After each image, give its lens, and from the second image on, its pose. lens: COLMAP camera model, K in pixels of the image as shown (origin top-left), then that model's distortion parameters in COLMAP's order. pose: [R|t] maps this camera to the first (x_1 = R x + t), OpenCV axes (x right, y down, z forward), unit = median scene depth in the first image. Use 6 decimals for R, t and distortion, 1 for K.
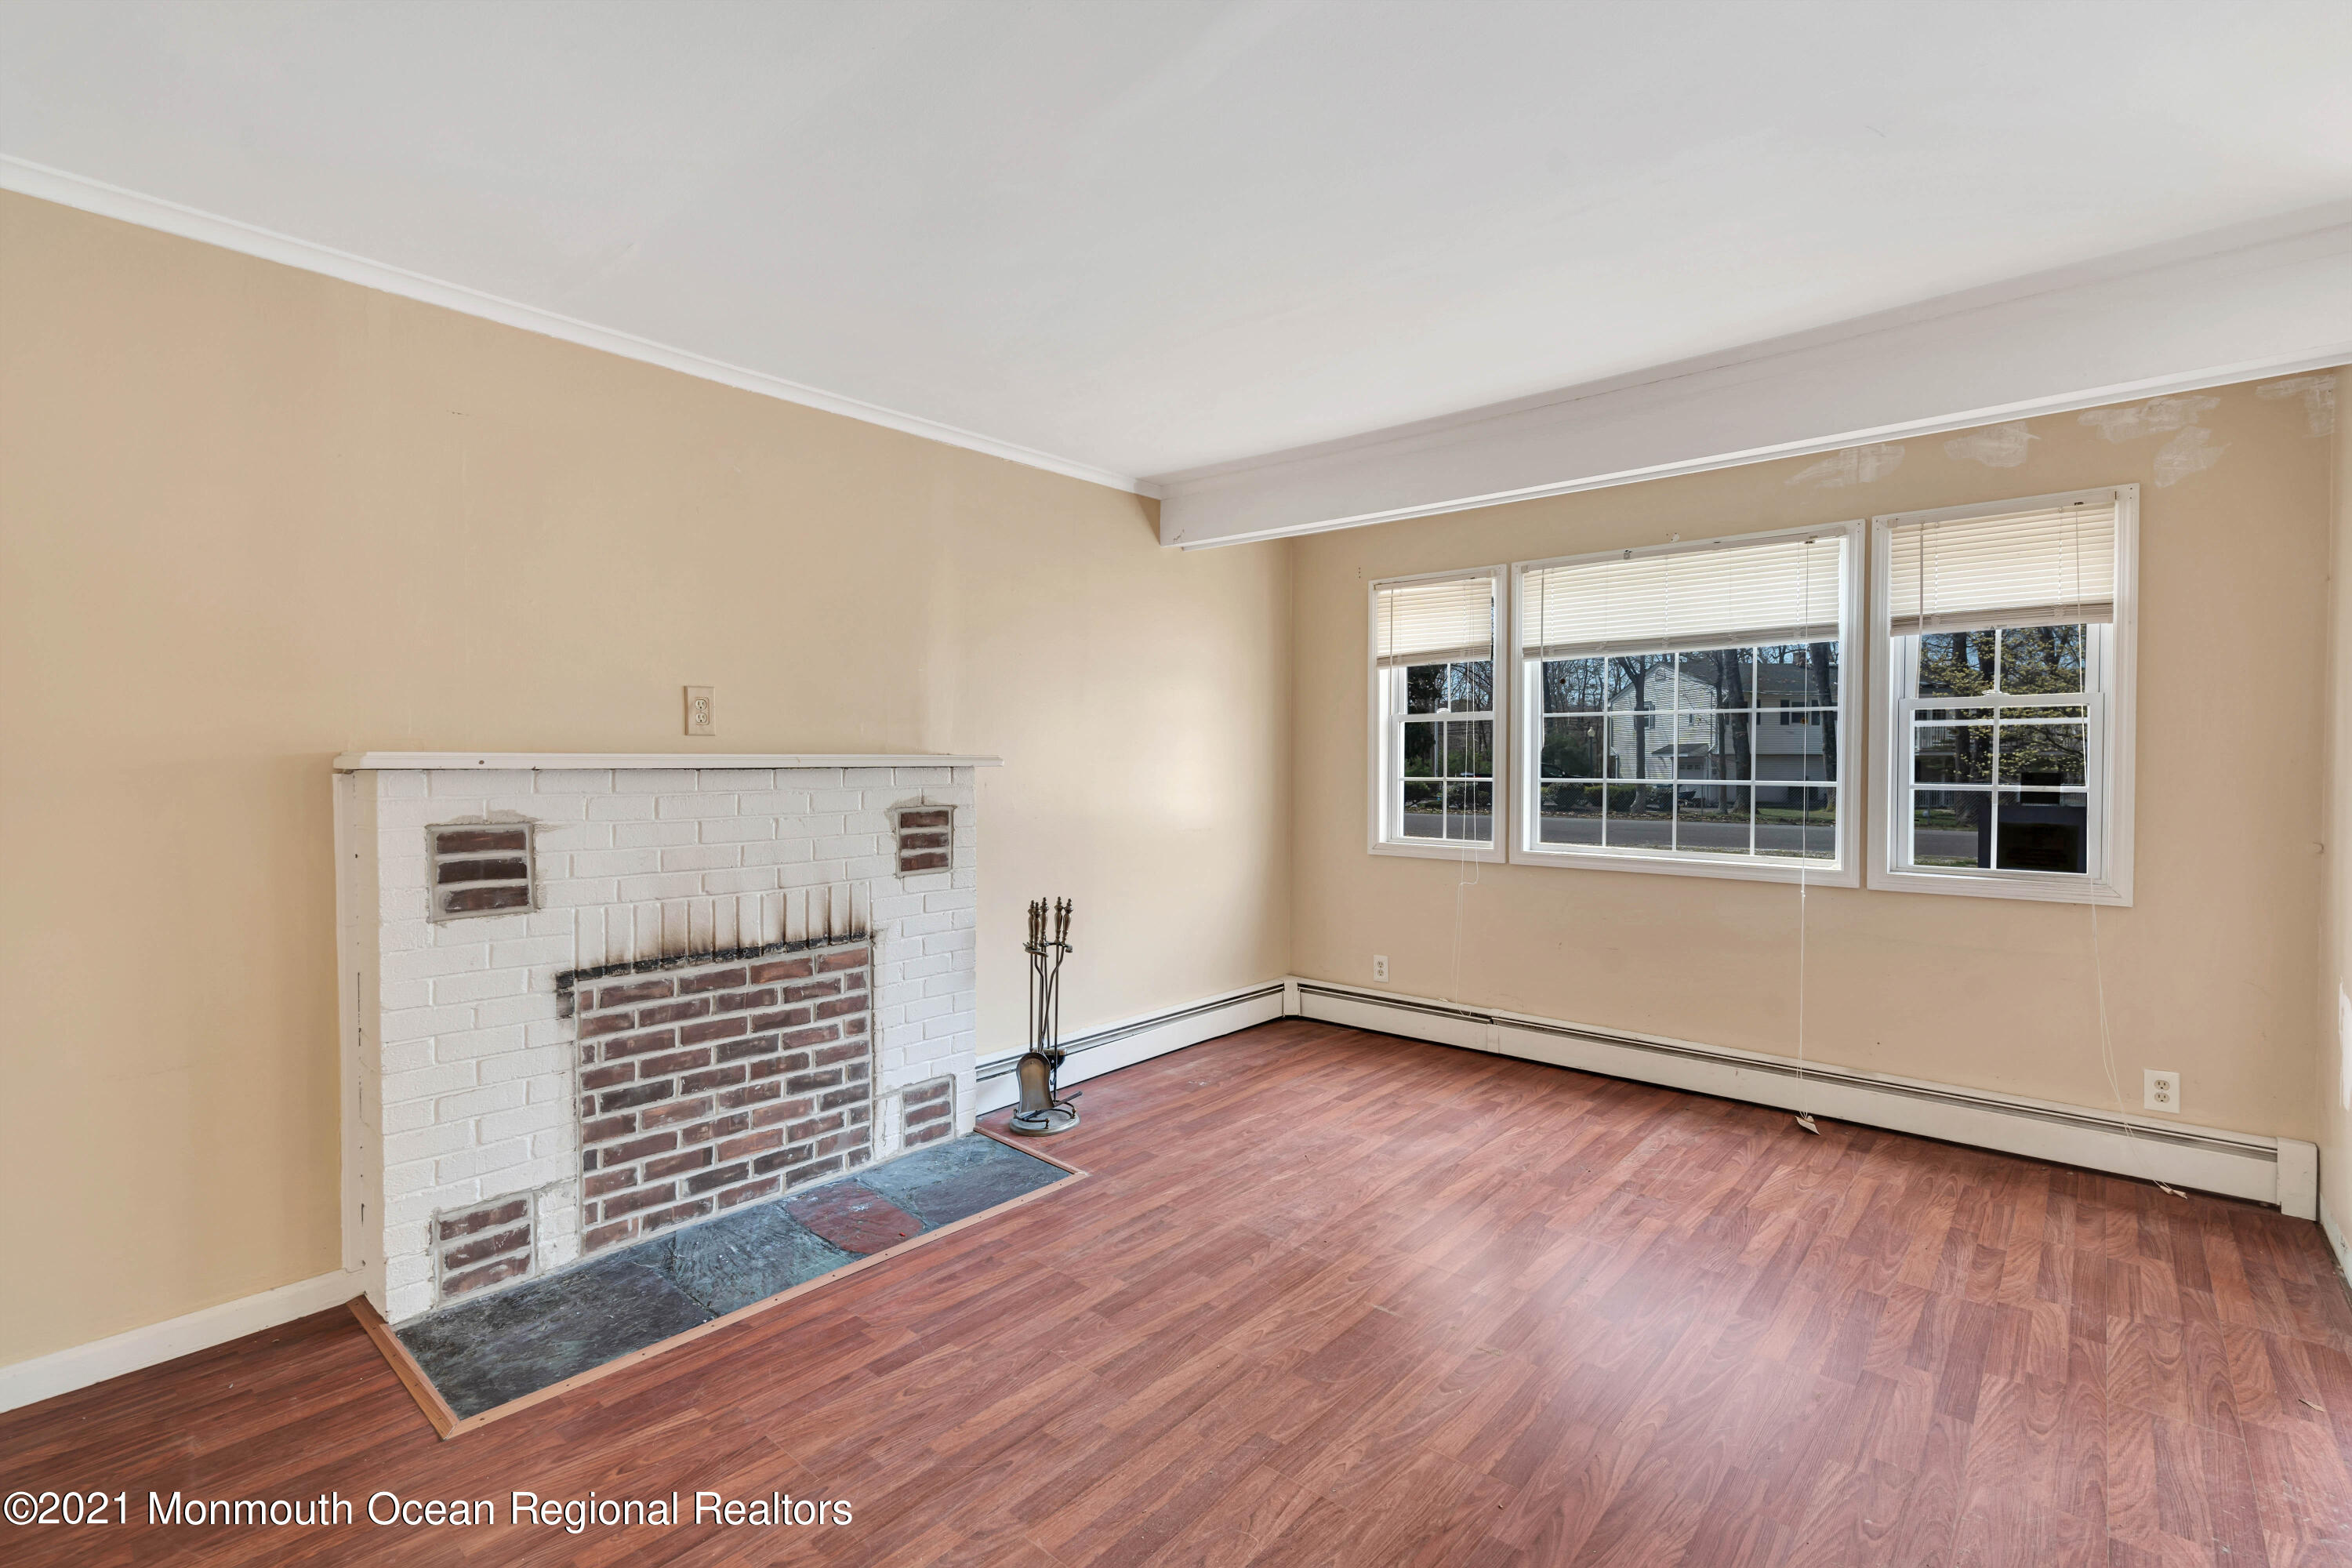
lens RADIAL K [[1061.0, 0, 1173.3], [0, 1061.0, 773.7], [0, 0, 1]] dist [-0.005393, -0.000671]
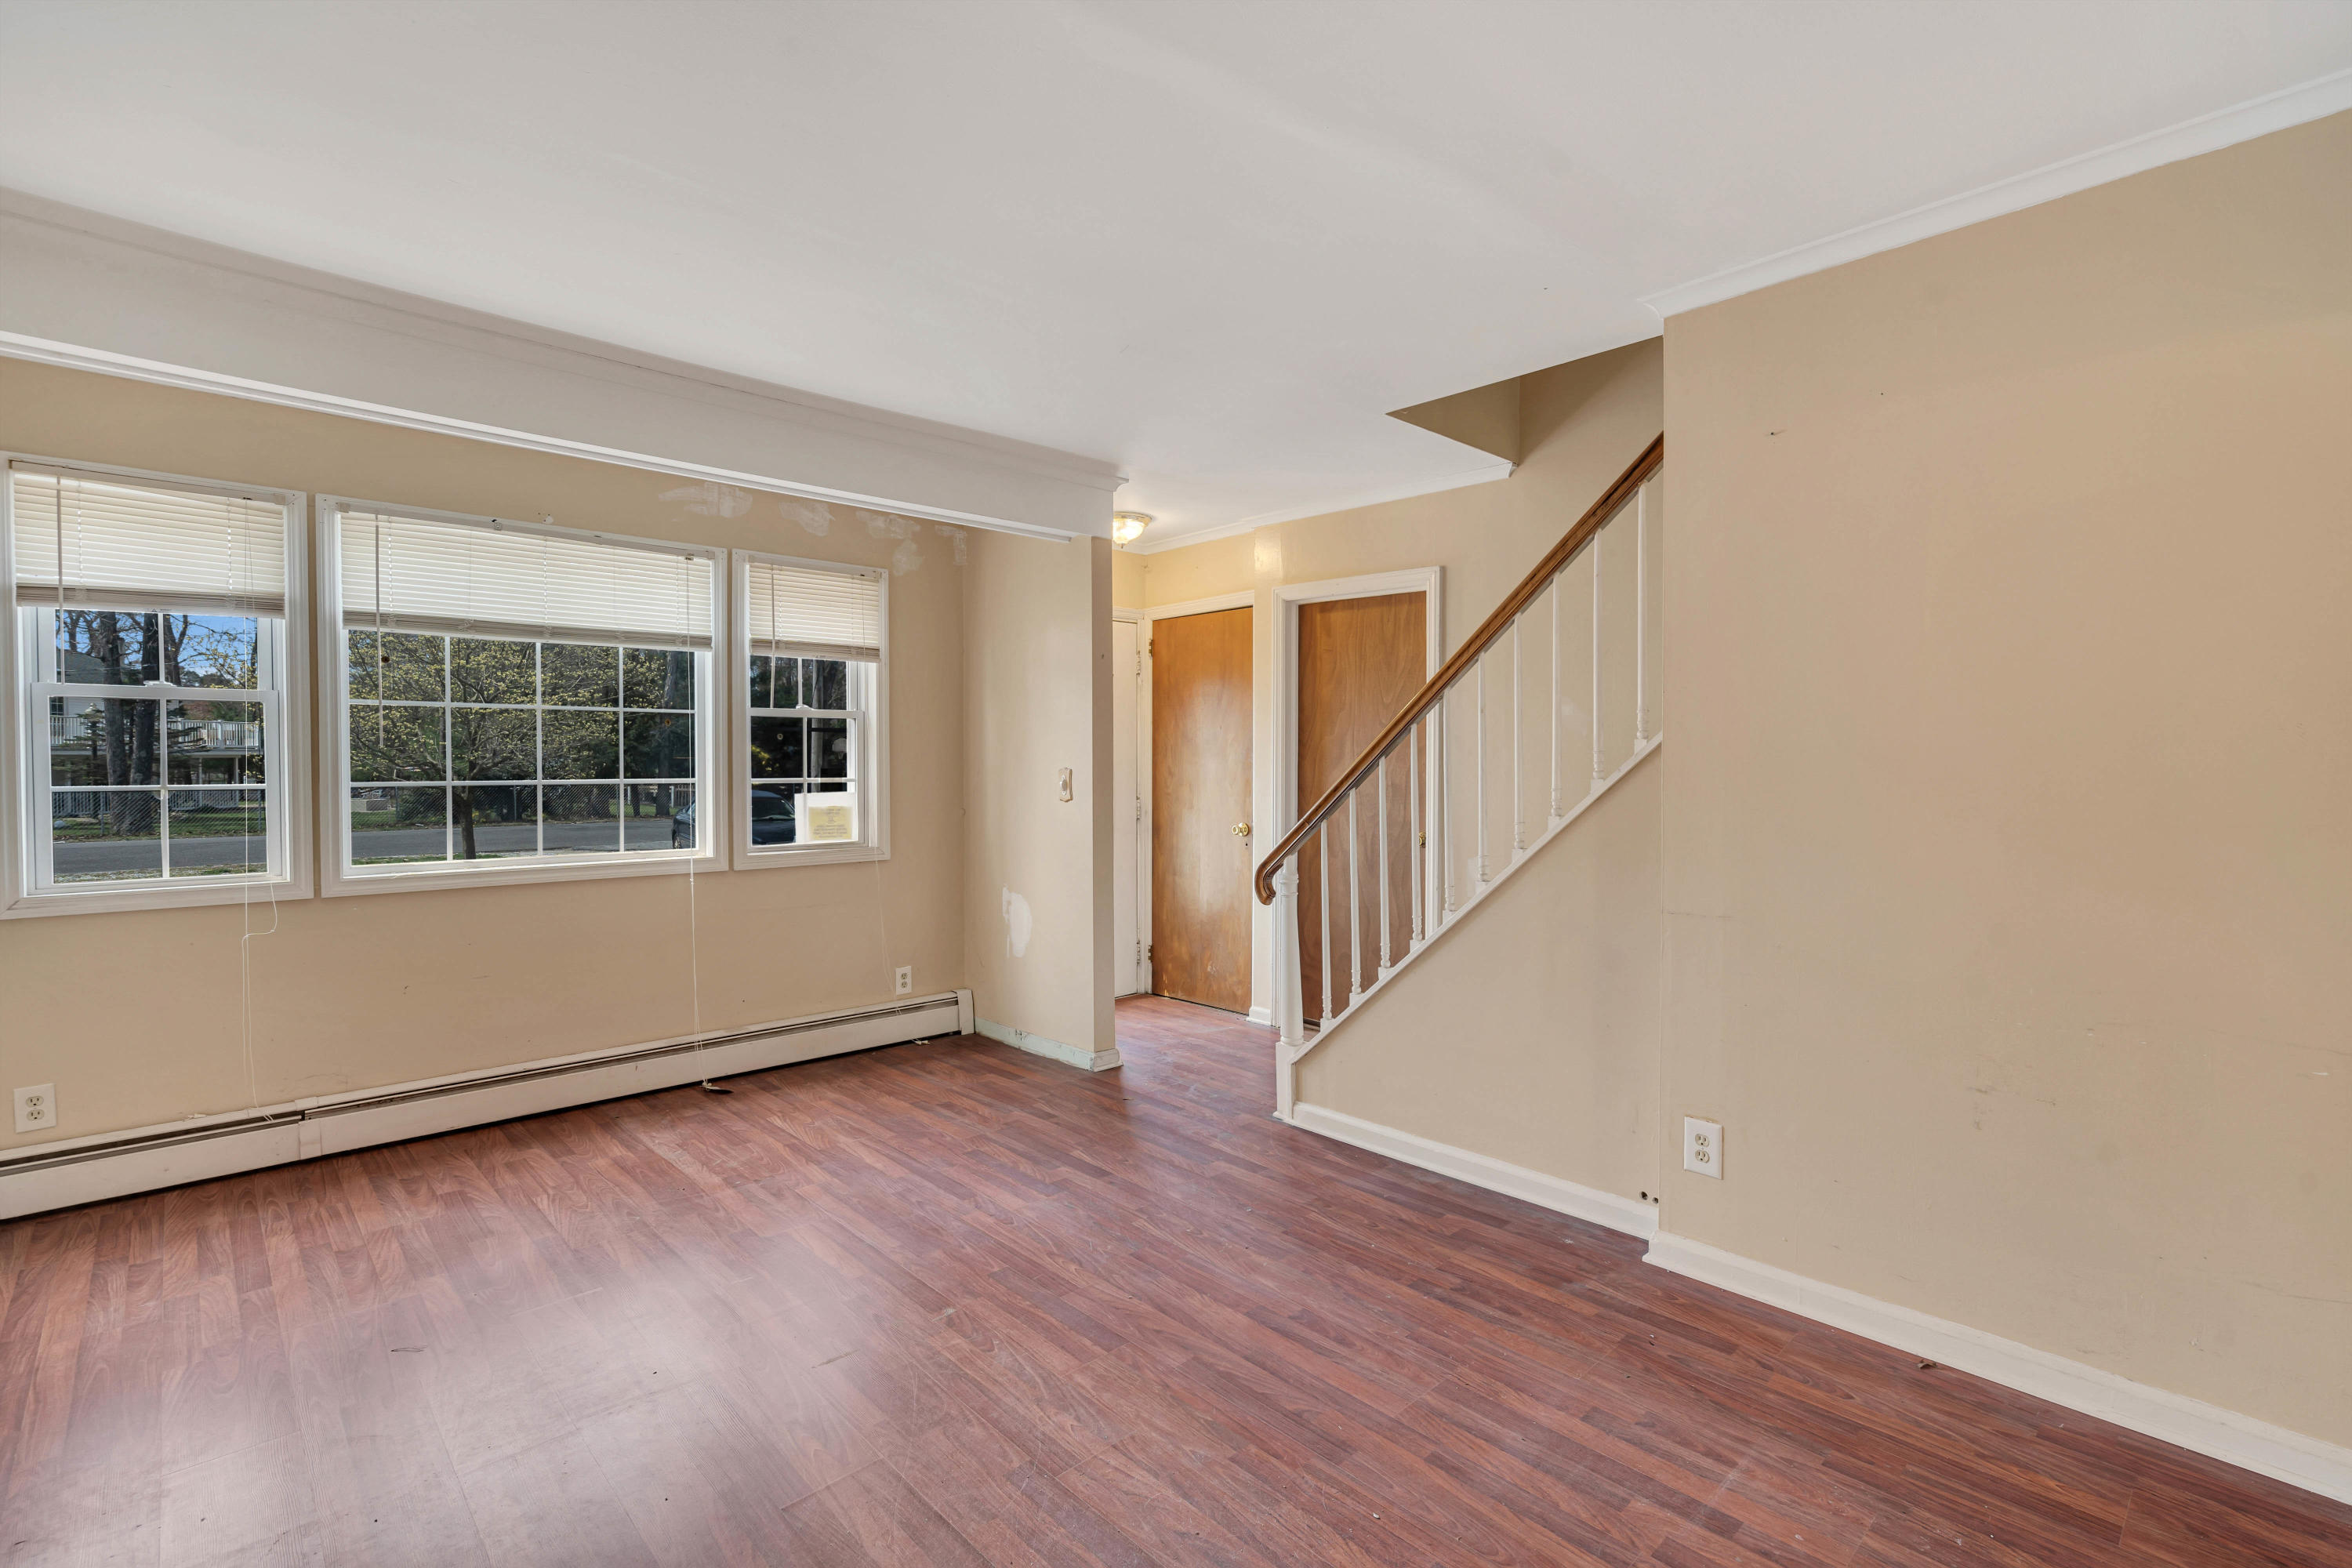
lens RADIAL K [[1061.0, 0, 1177.9], [0, 1061.0, 779.8], [0, 0, 1]] dist [-0.005393, -0.000671]
pose [[0.089541, -0.018589, 0.995810, -0.511499], [0.011560, 0.999778, 0.017624, -0.005716], [-0.995916, 0.009934, 0.089736, 0.466602]]
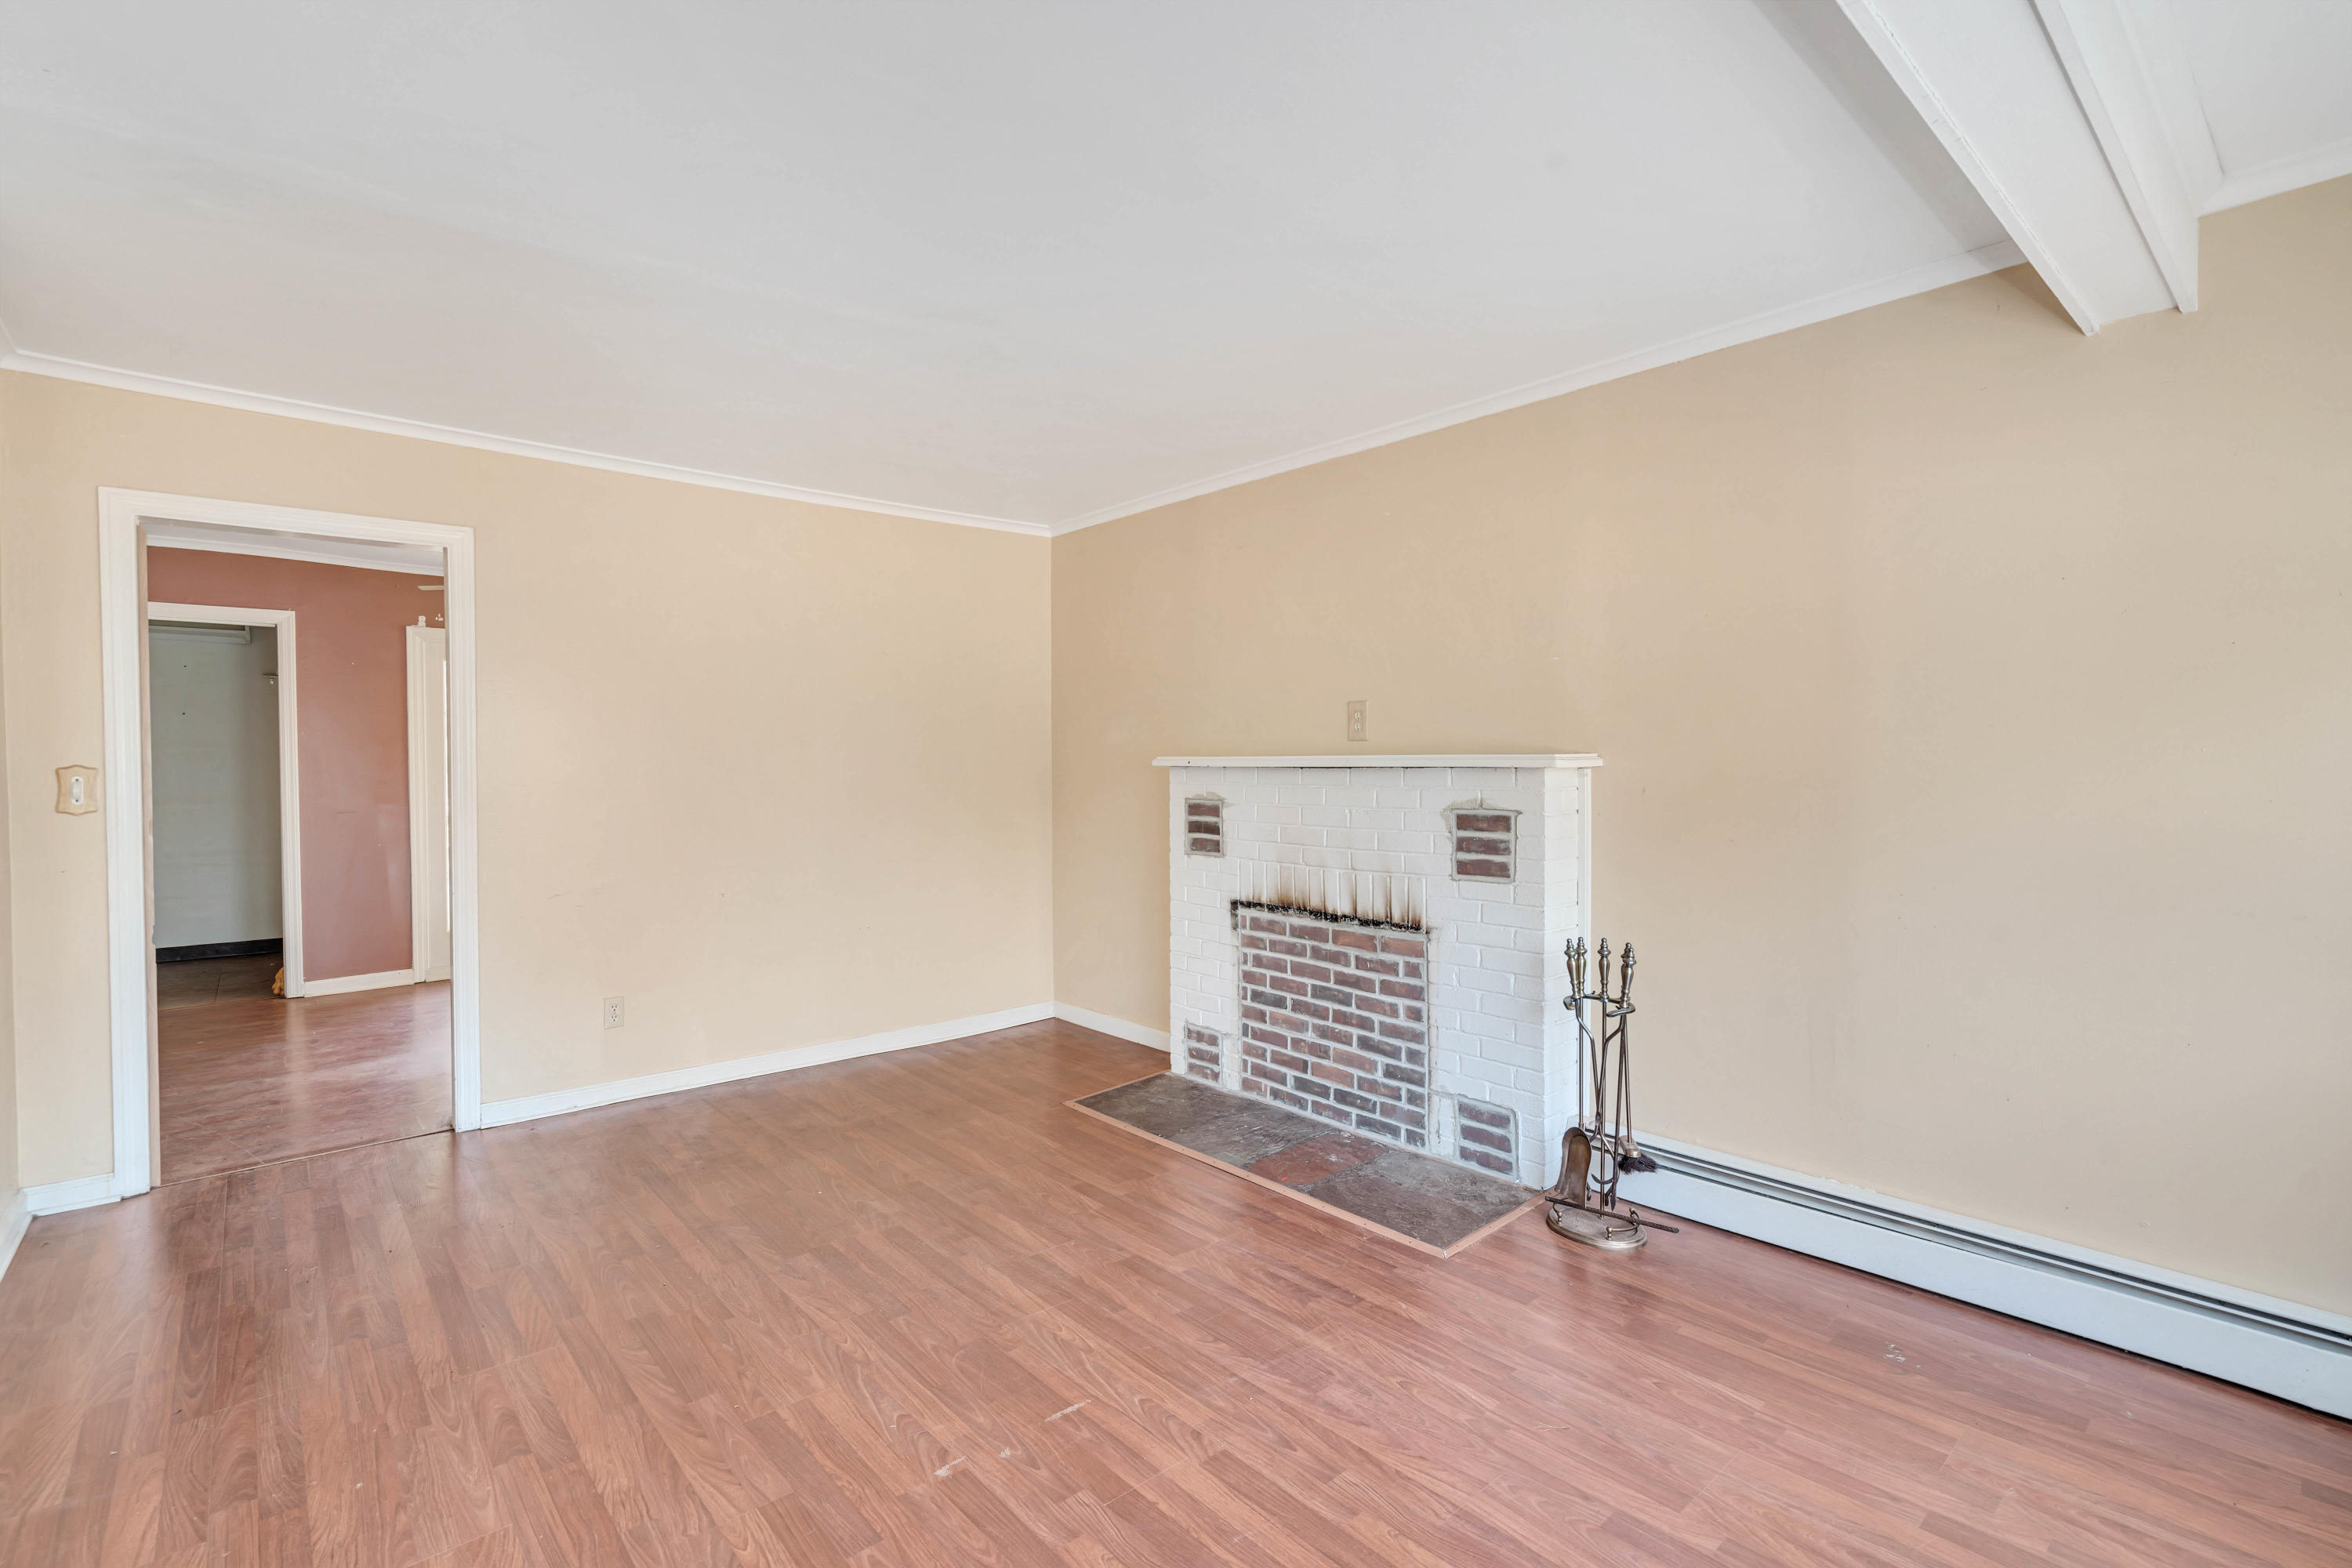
lens RADIAL K [[1061.0, 0, 1179.0], [0, 1061.0, 775.6], [0, 0, 1]] dist [-0.005393, -0.000671]
pose [[-0.125917, 0.014110, -0.991940, 0.770114], [-0.007654, 0.999855, 0.015194, -0.011991], [0.992011, 0.009506, -0.125790, 0.897468]]
